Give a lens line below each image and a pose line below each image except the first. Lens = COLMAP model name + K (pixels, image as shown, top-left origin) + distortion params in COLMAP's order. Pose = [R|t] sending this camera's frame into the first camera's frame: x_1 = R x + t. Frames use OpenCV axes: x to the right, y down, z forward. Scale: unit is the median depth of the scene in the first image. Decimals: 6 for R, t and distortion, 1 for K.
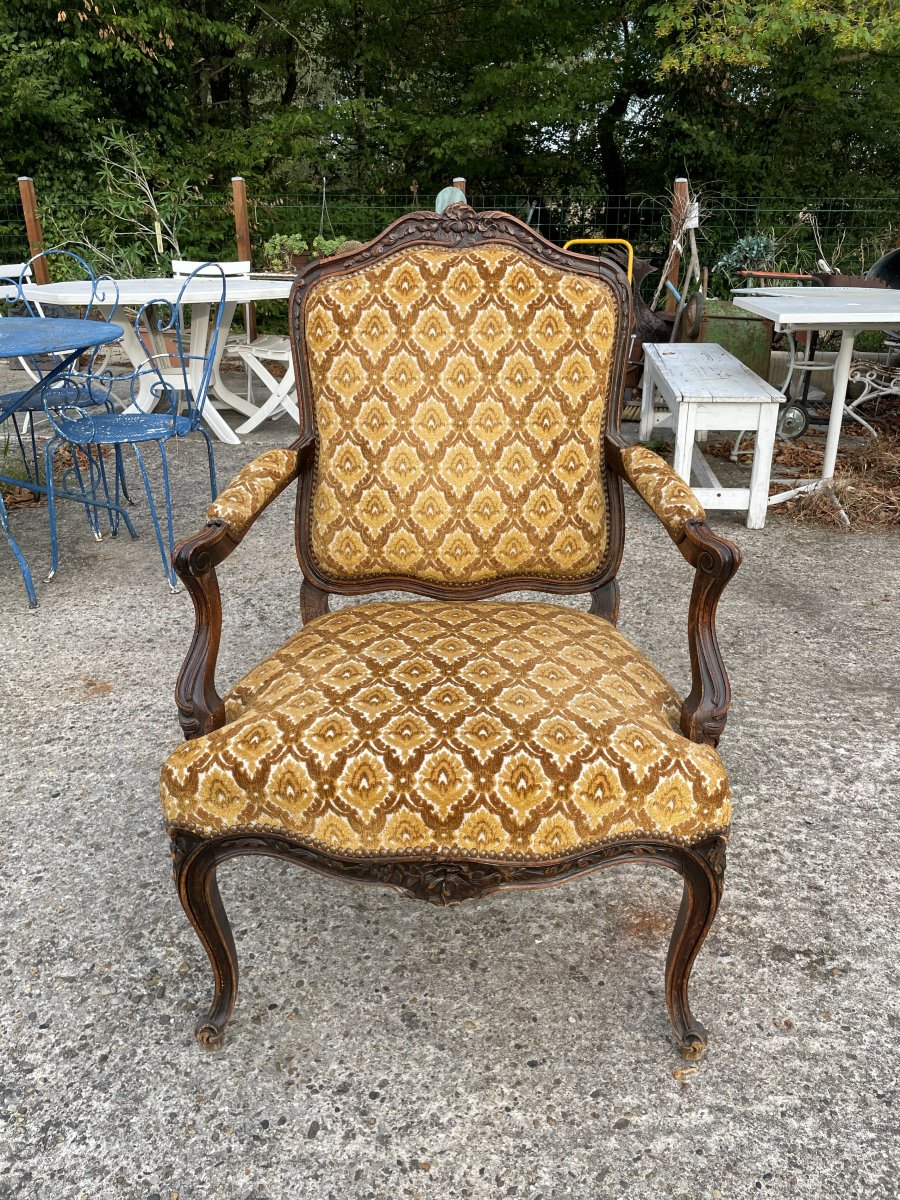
lens RADIAL K [[920.6, 0, 460.4], [0, 920.6, 587.9], [0, 0, 1]] dist [0.084532, -0.120134]
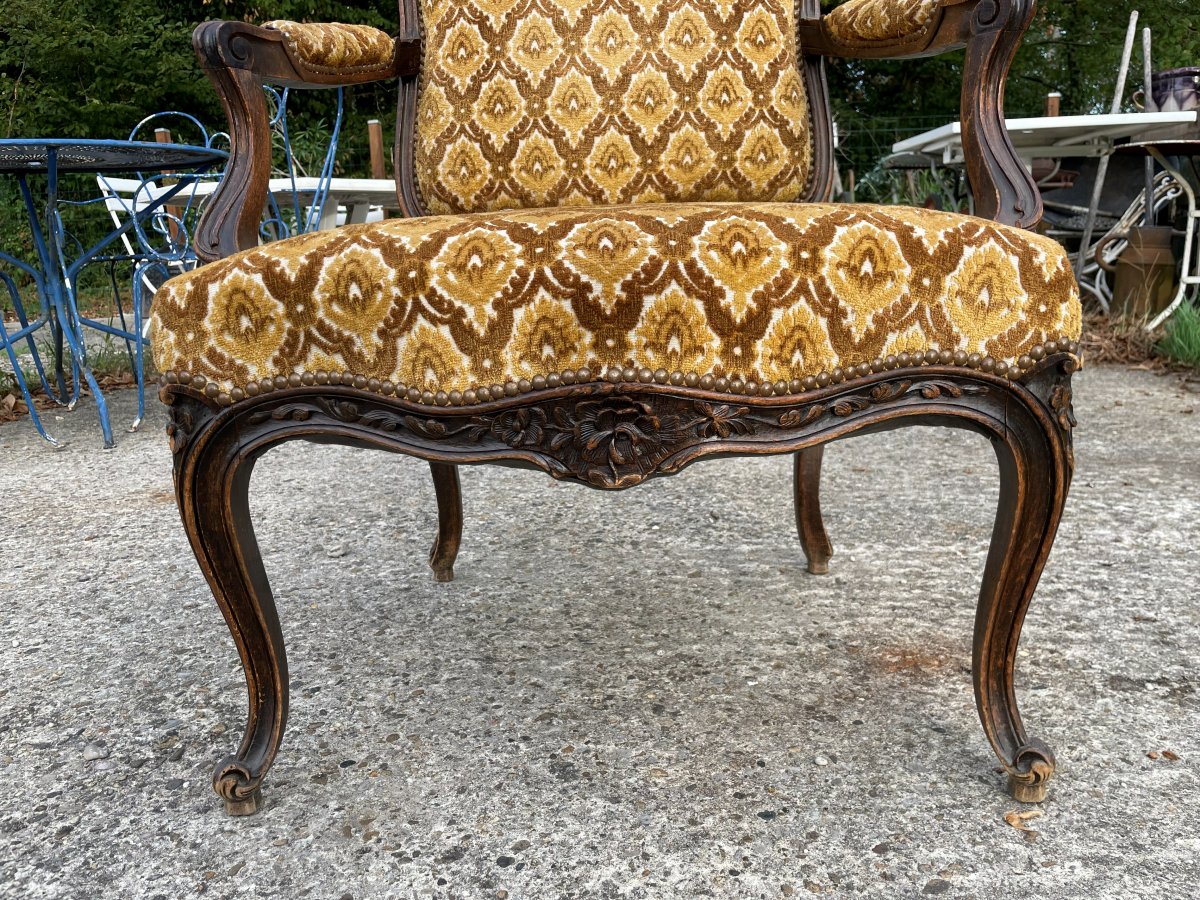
lens RADIAL K [[920.6, 0, 596.6], [0, 920.6, 444.7], [0, 0, 1]] dist [0.084532, -0.120134]
pose [[0.999447, -0.032624, -0.006377, -0.018535], [0.031193, 0.986740, -0.159285, 0.315121], [0.011489, 0.158998, 0.987212, 0.313721]]
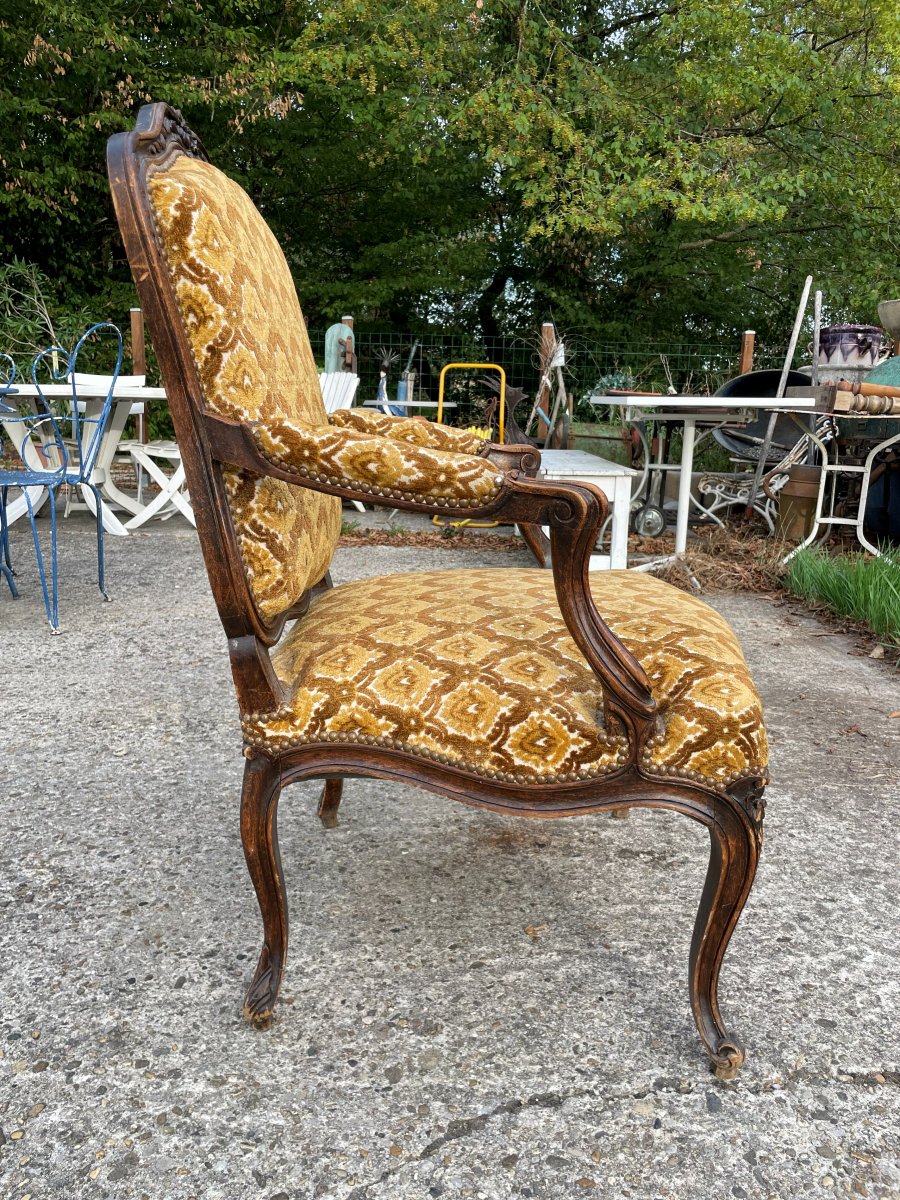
lens RADIAL K [[920.6, 0, 451.5], [0, 920.6, 597.3], [0, 0, 1]] dist [0.084532, -0.120134]
pose [[0.994328, 0.003031, 0.106318, 0.023728], [0.014398, 0.986557, -0.162781, 0.266801], [-0.105382, 0.163388, 0.980917, -0.088149]]
